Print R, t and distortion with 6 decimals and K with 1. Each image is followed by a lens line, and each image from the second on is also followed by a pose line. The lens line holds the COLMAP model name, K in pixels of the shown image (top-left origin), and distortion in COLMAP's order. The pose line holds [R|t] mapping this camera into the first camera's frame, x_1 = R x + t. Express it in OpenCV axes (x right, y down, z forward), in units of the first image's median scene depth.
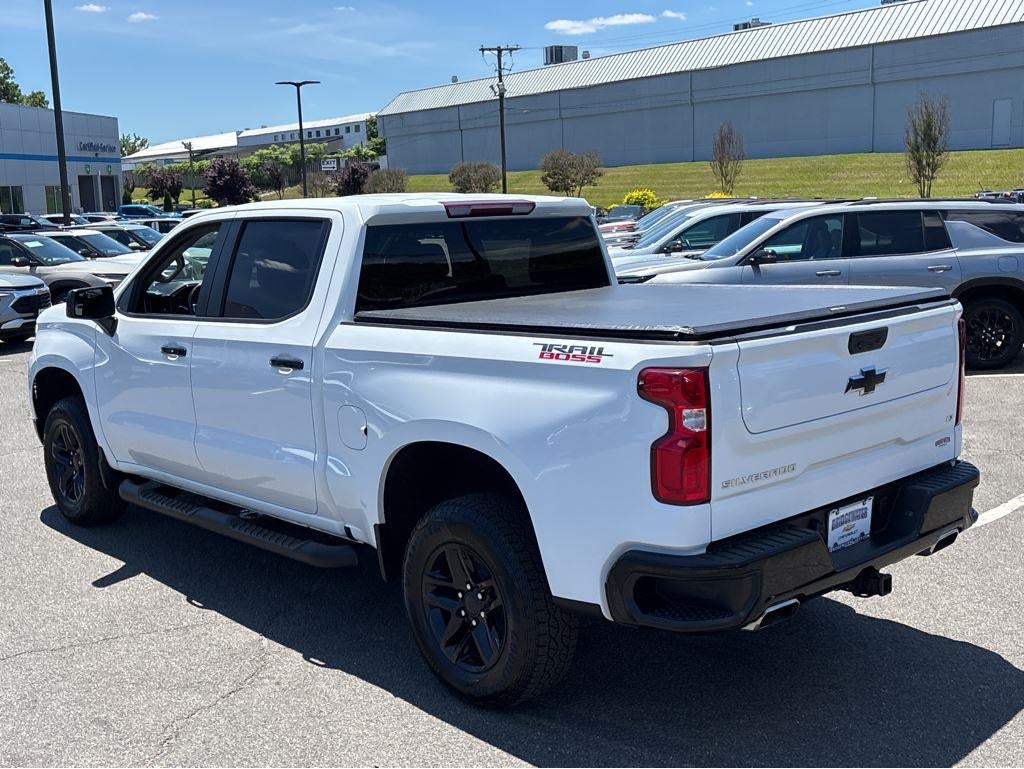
lens RADIAL K [[1143.3, 0, 475.4], [0, 1143.3, 360.7], [0, 0, 1]] dist [0.114953, -0.013936]
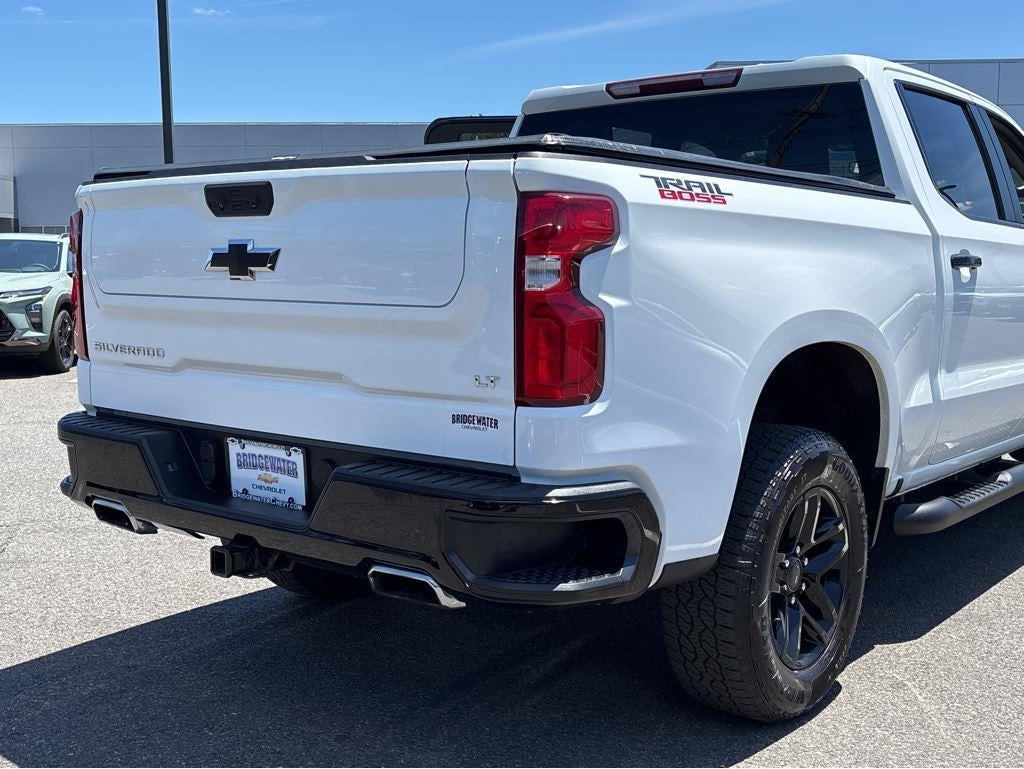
lens RADIAL K [[1143.8, 0, 498.8], [0, 1143.8, 384.8], [0, 0, 1]] dist [0.203629, -0.634980]
pose [[0.159317, 0.139988, -0.977252, 1.001513], [-0.143307, 0.982690, 0.117404, -0.011645], [0.976771, 0.121342, 0.176620, 0.998155]]
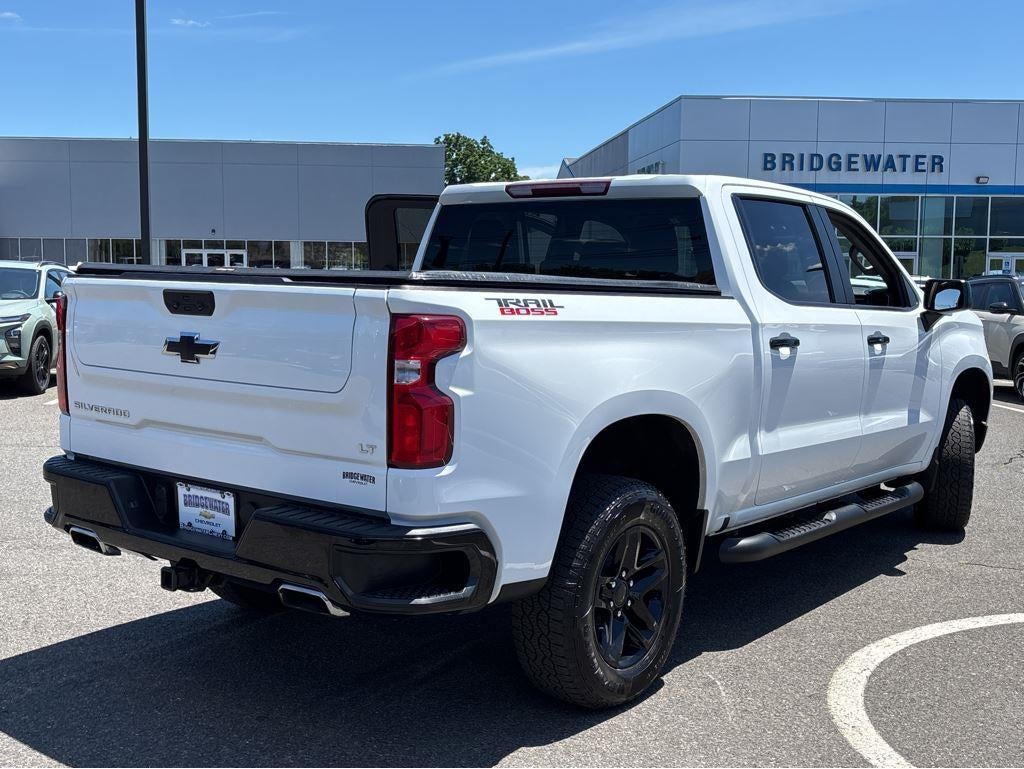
lens RADIAL K [[1143.8, 0, 498.8], [0, 1143.8, 384.8], [0, 0, 1]] dist [0.203629, -0.634980]
pose [[0.177682, 0.130260, -0.975429, 1.210205], [-0.163375, 0.981350, 0.101291, -0.081086], [0.970432, 0.141363, 0.195649, 1.021099]]
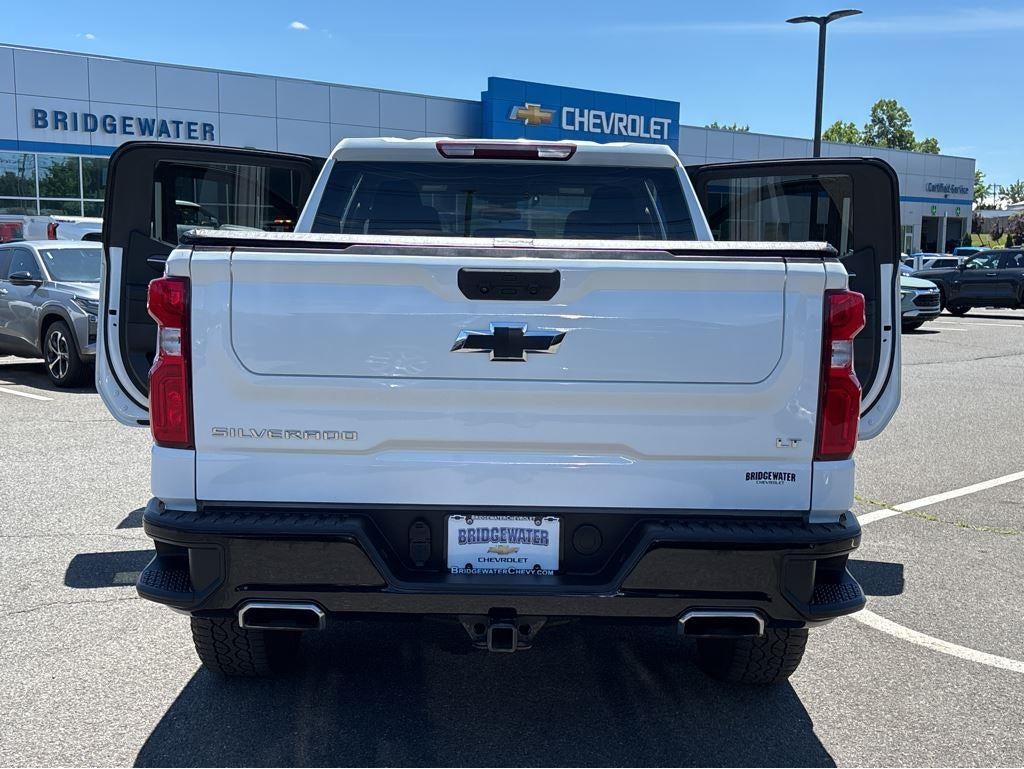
lens RADIAL K [[1143.8, 0, 498.8], [0, 1143.8, 384.8], [0, 0, 1]] dist [0.203629, -0.634980]
pose [[0.746067, 0.119714, -0.655021, 0.765178], [-0.133803, 0.990594, 0.028643, 0.023001], [0.652288, 0.066274, 0.755068, 0.453544]]
